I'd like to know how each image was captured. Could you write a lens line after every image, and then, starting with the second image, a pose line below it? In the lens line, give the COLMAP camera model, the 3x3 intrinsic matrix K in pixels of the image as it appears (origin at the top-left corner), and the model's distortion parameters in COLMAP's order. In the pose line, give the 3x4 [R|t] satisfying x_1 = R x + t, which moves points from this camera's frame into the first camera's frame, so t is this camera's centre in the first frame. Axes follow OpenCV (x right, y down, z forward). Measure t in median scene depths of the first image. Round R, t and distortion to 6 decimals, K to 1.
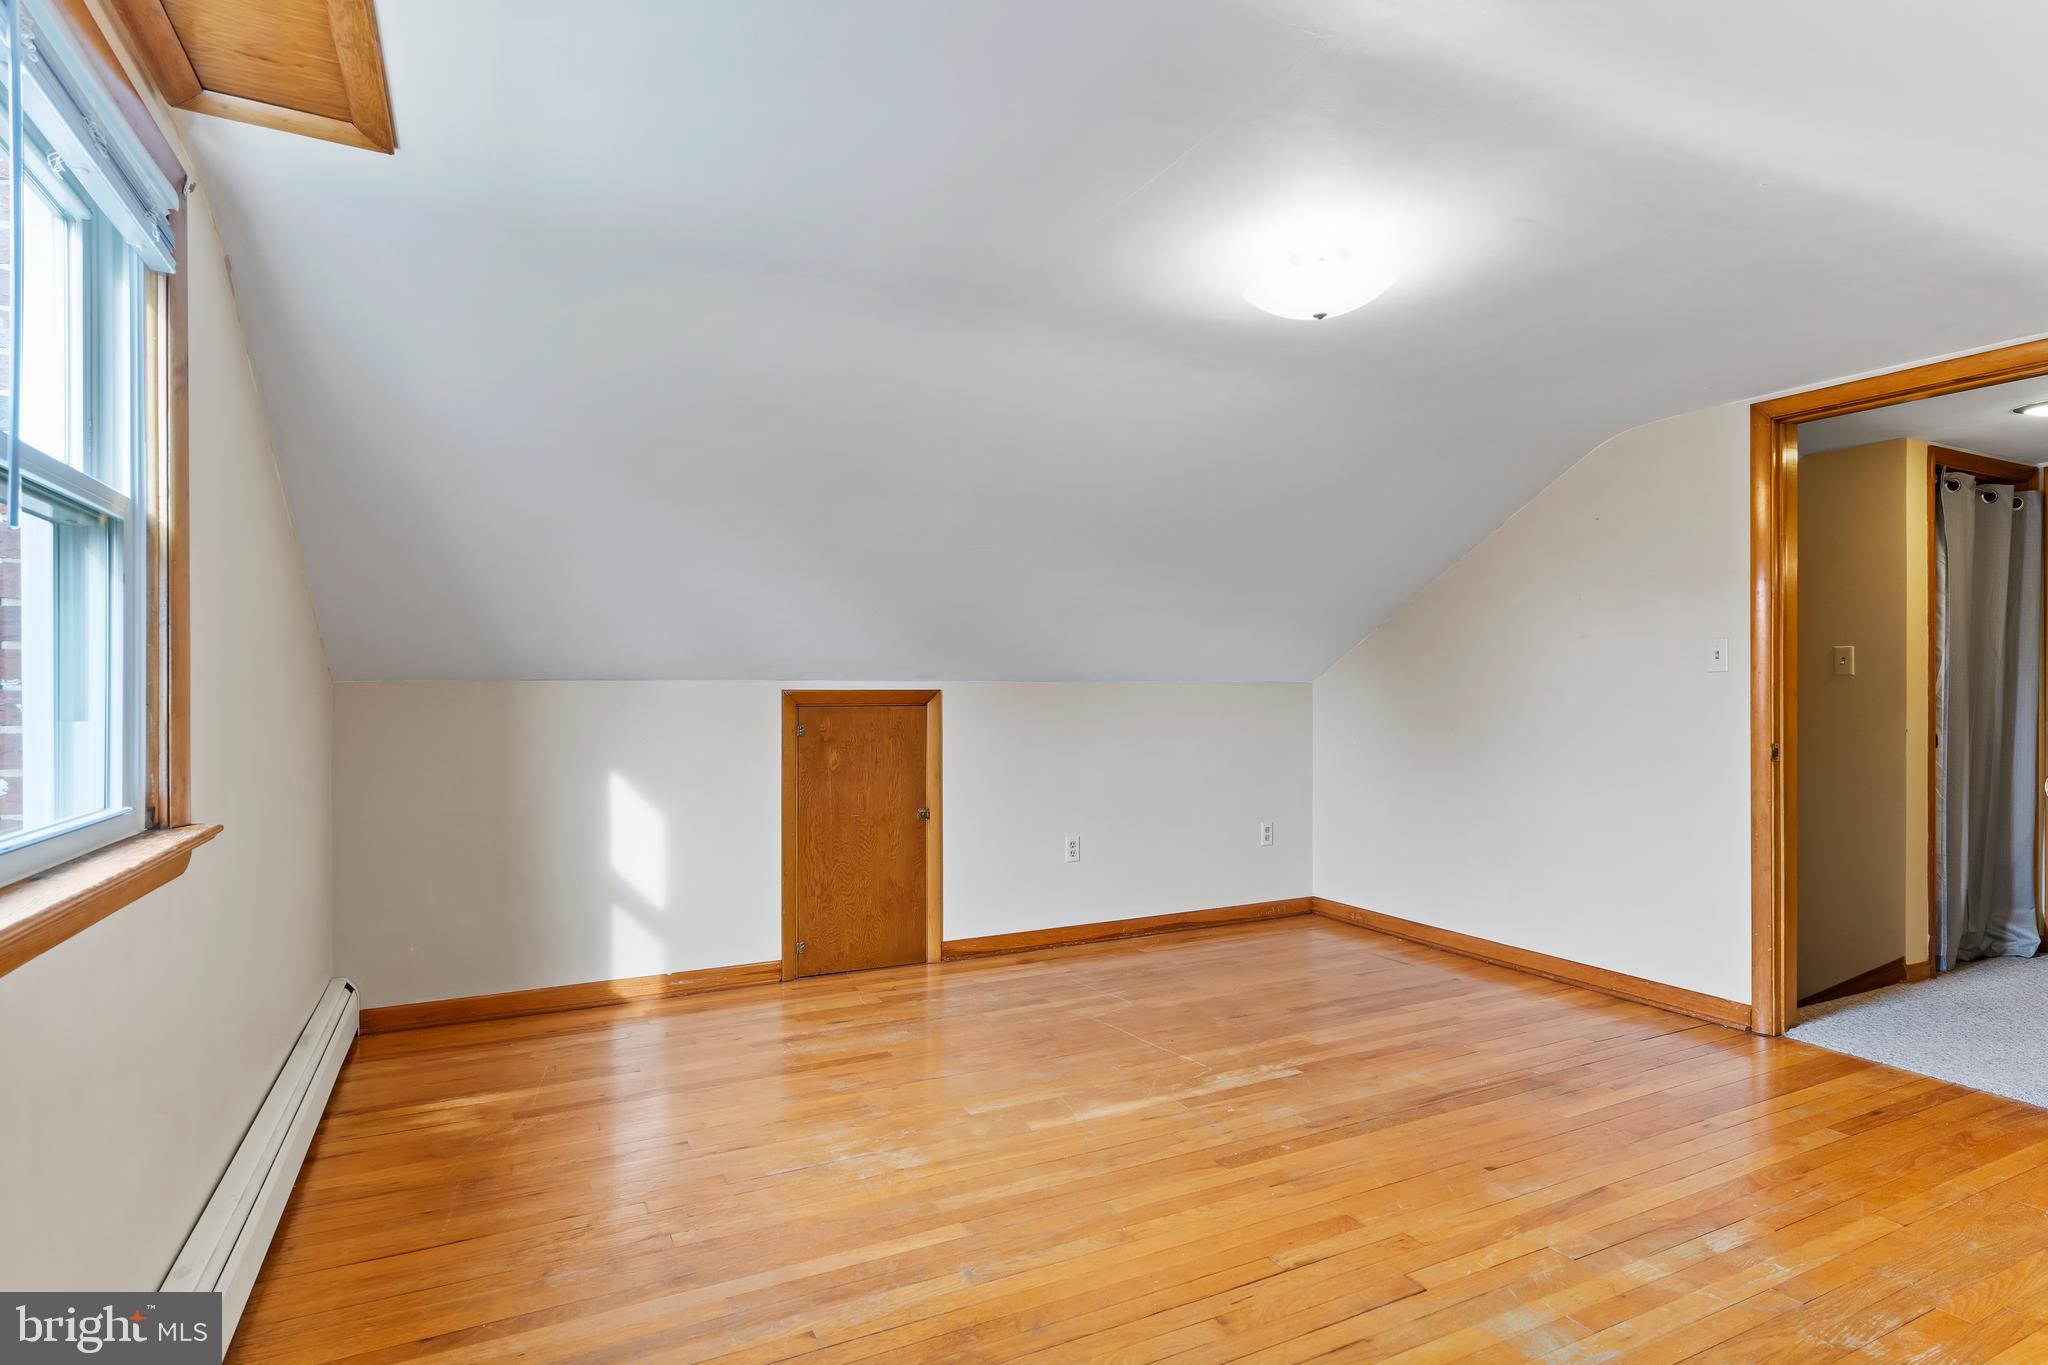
lens RADIAL K [[1059.1, 0, 1025.0], [0, 1059.1, 714.3], [0, 0, 1]] dist [-0.002305, 0.000213]
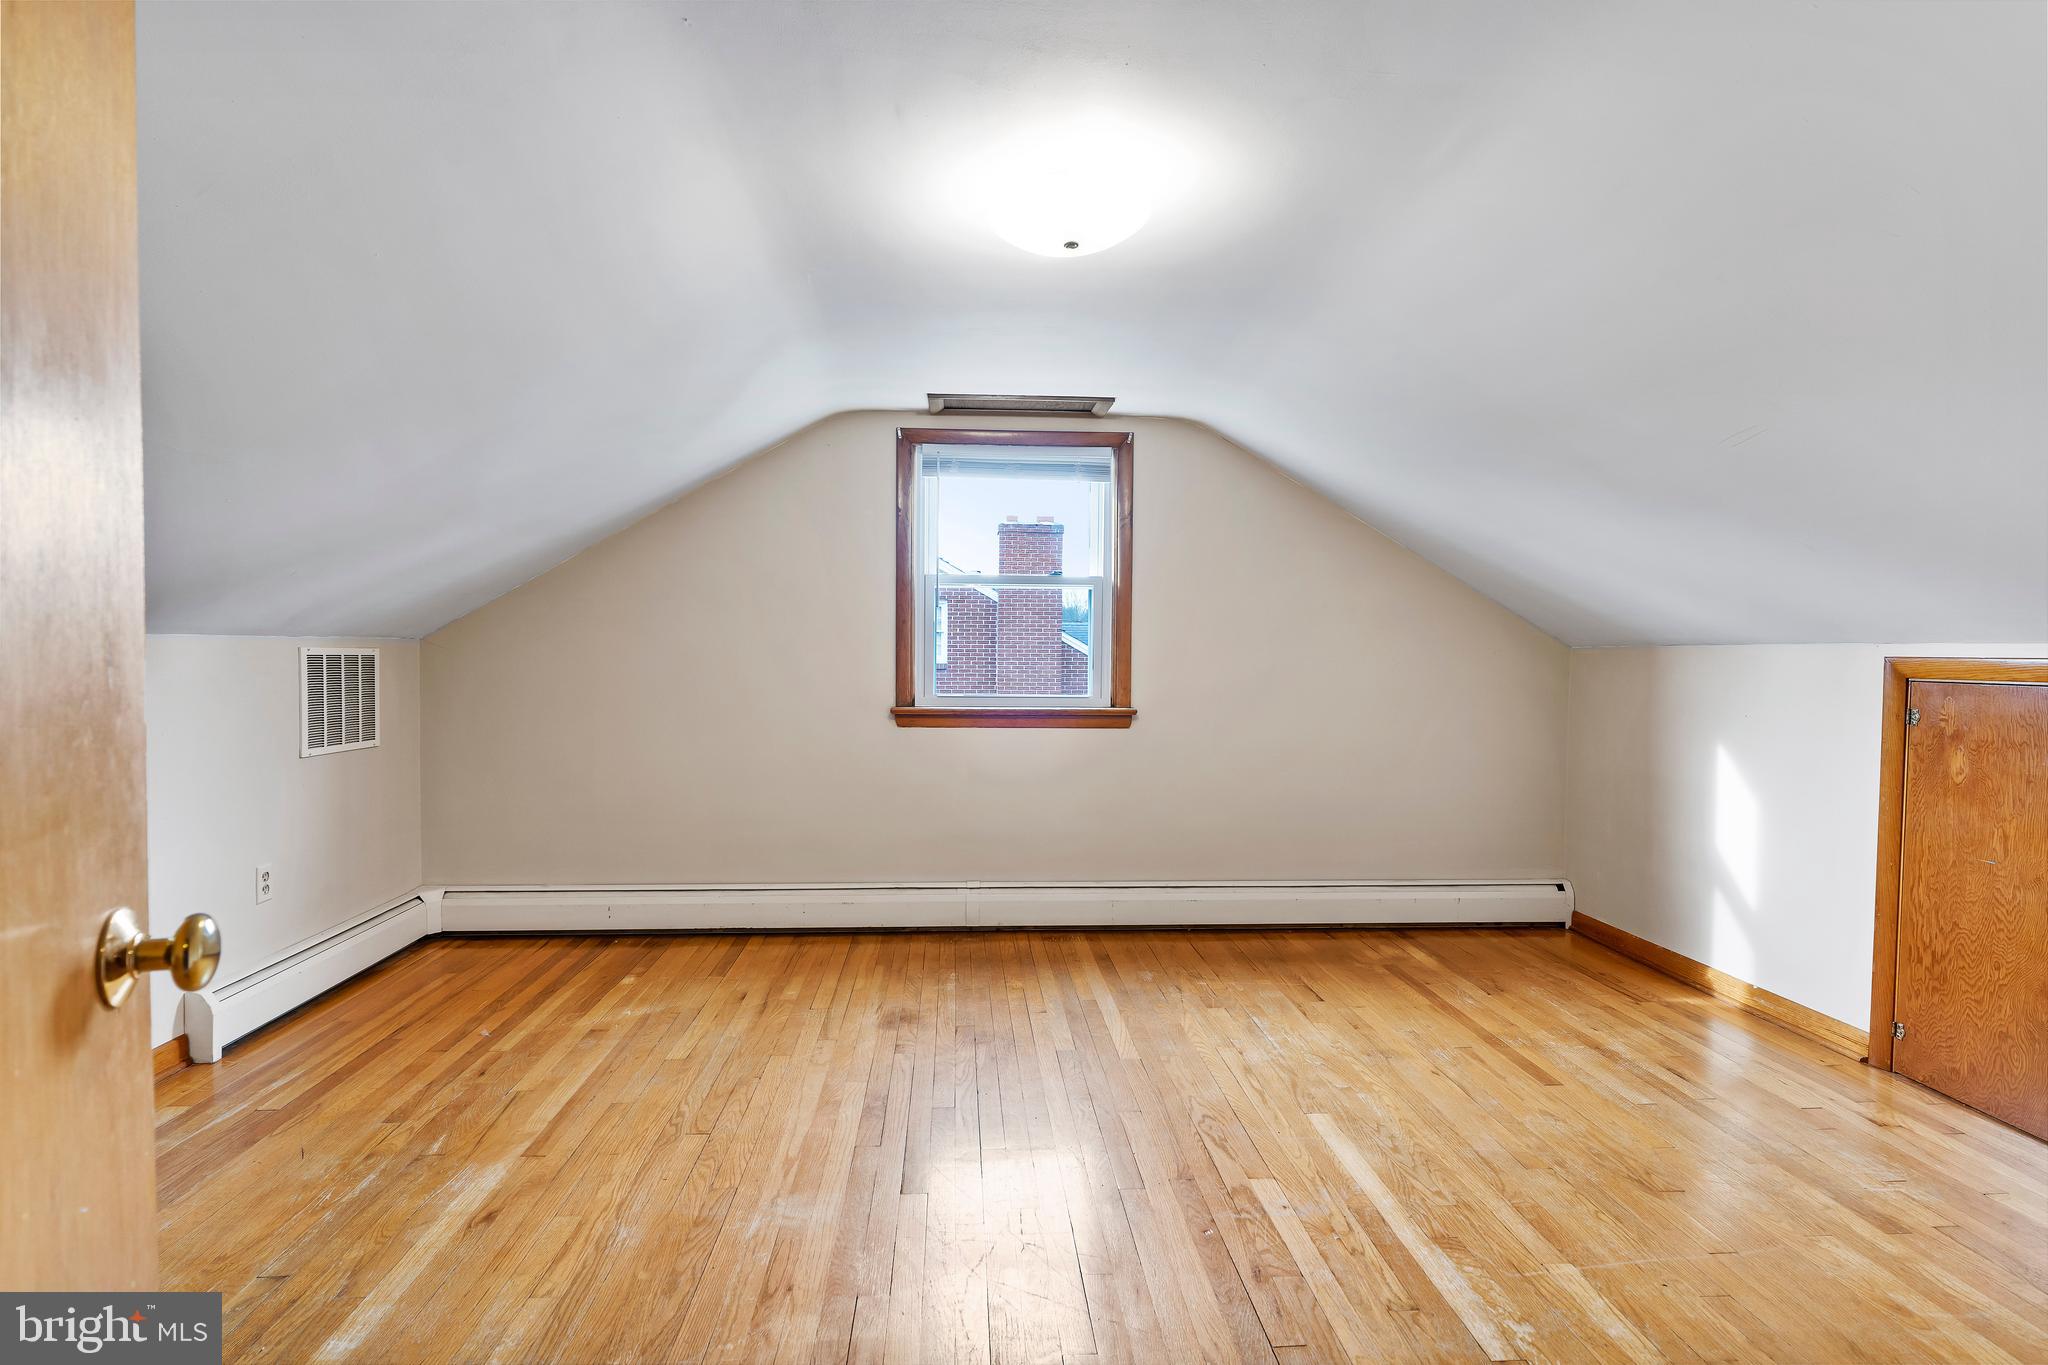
lens RADIAL K [[1059.1, 0, 1025.0], [0, 1059.1, 714.3], [0, 0, 1]] dist [-0.002305, 0.000213]
pose [[-0.396524, 0.054787, -0.916388, 0.683115], [-0.028105, 0.997025, 0.071769, -0.020401], [0.917594, 0.054213, -0.393805, 0.793887]]
